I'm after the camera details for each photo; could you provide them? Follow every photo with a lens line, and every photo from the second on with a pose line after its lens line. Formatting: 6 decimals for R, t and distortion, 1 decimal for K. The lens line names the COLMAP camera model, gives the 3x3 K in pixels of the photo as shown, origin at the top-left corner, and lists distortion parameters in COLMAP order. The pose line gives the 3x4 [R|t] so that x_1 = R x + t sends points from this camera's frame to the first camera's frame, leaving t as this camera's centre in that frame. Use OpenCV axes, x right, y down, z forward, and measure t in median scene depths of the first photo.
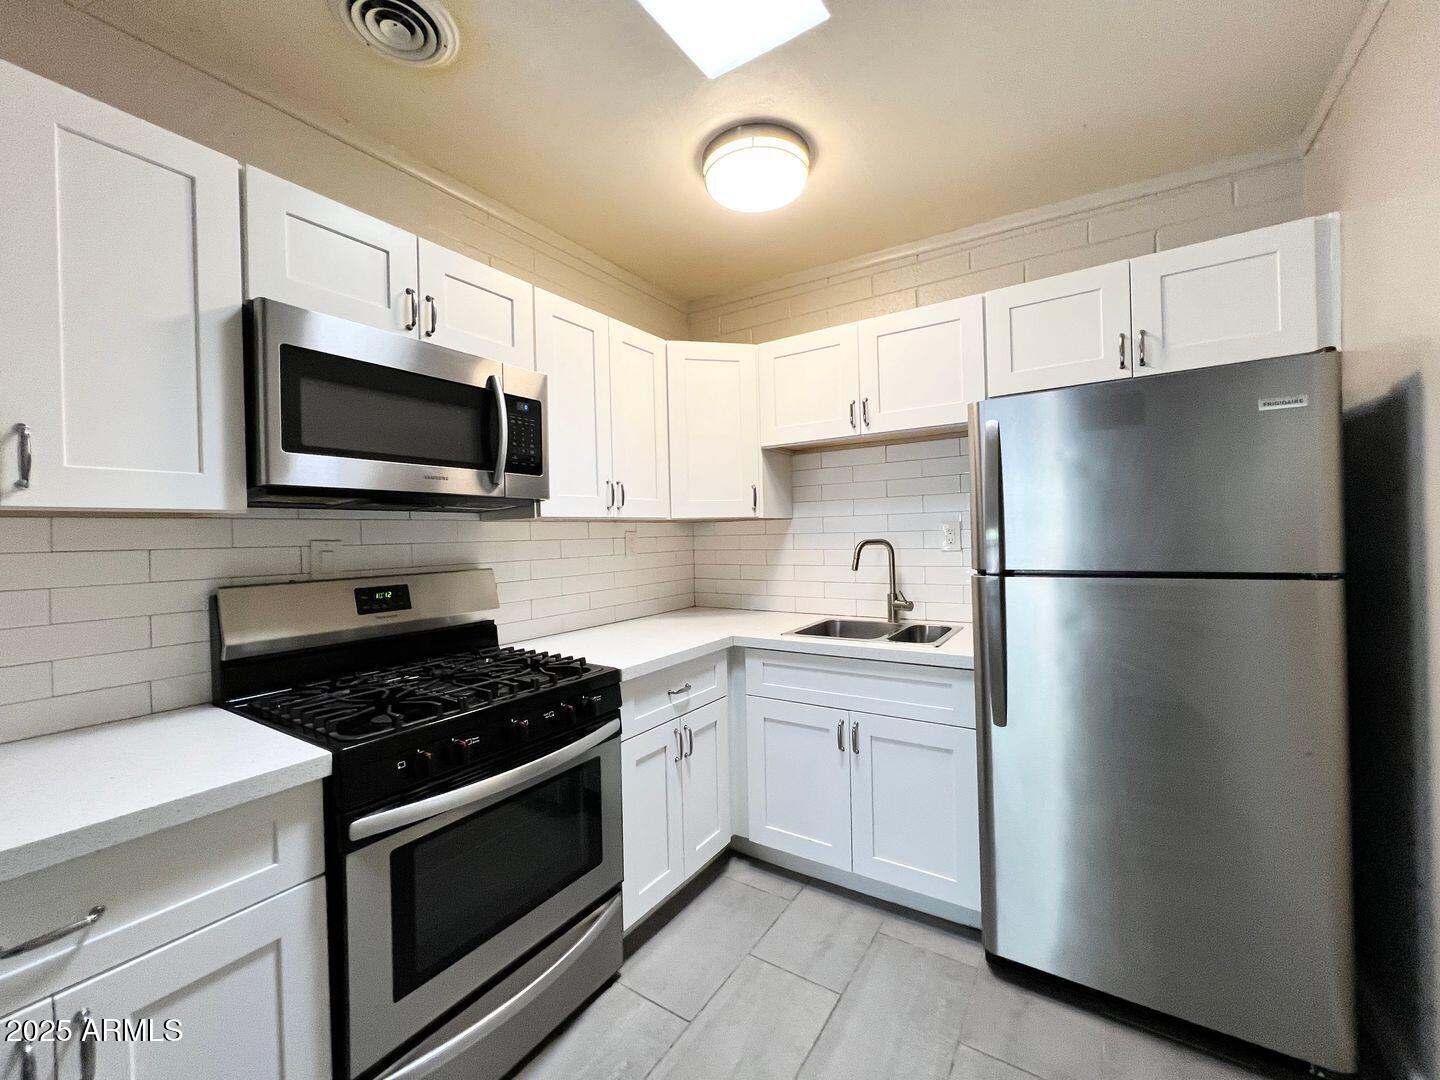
lens RADIAL K [[580.9, 0, 709.5], [0, 580.9, 539.7], [0, 0, 1]] dist [-0.004647, 0.000436]
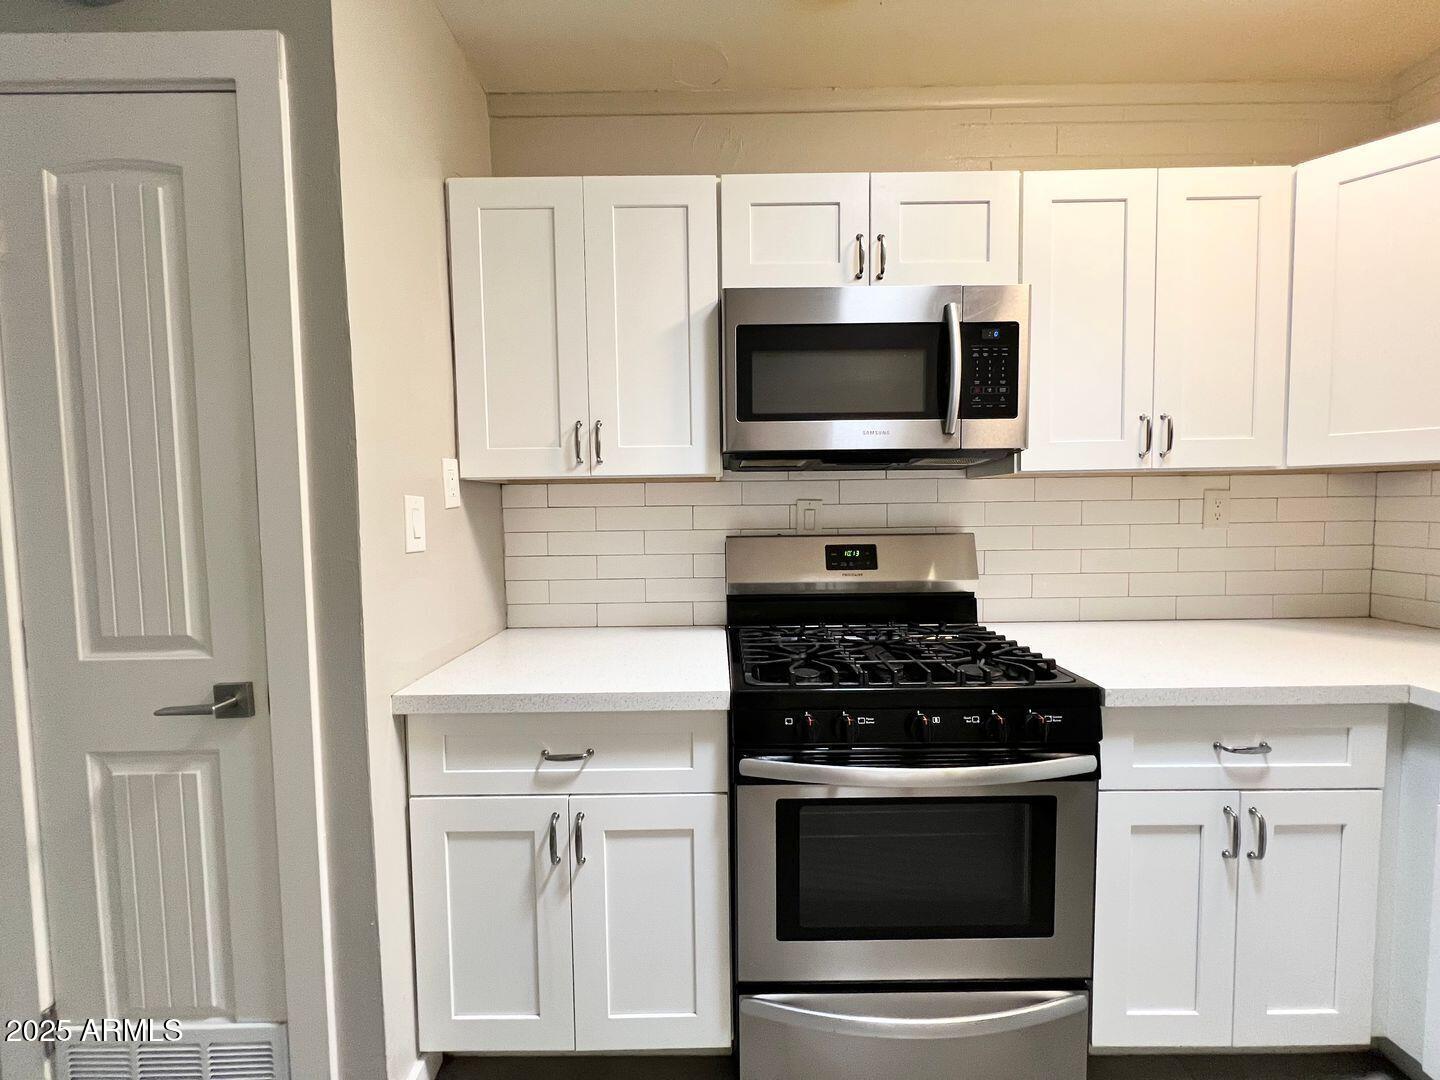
lens RADIAL K [[580.9, 0, 720.5], [0, 580.9, 535.7], [0, 0, 1]] dist [-0.004647, 0.000436]
pose [[0.554898, 0.060112, -0.829744, 0.151155], [-0.006534, 0.997670, 0.067908, -0.002941], [0.831893, -0.032260, 0.553998, 0.232243]]
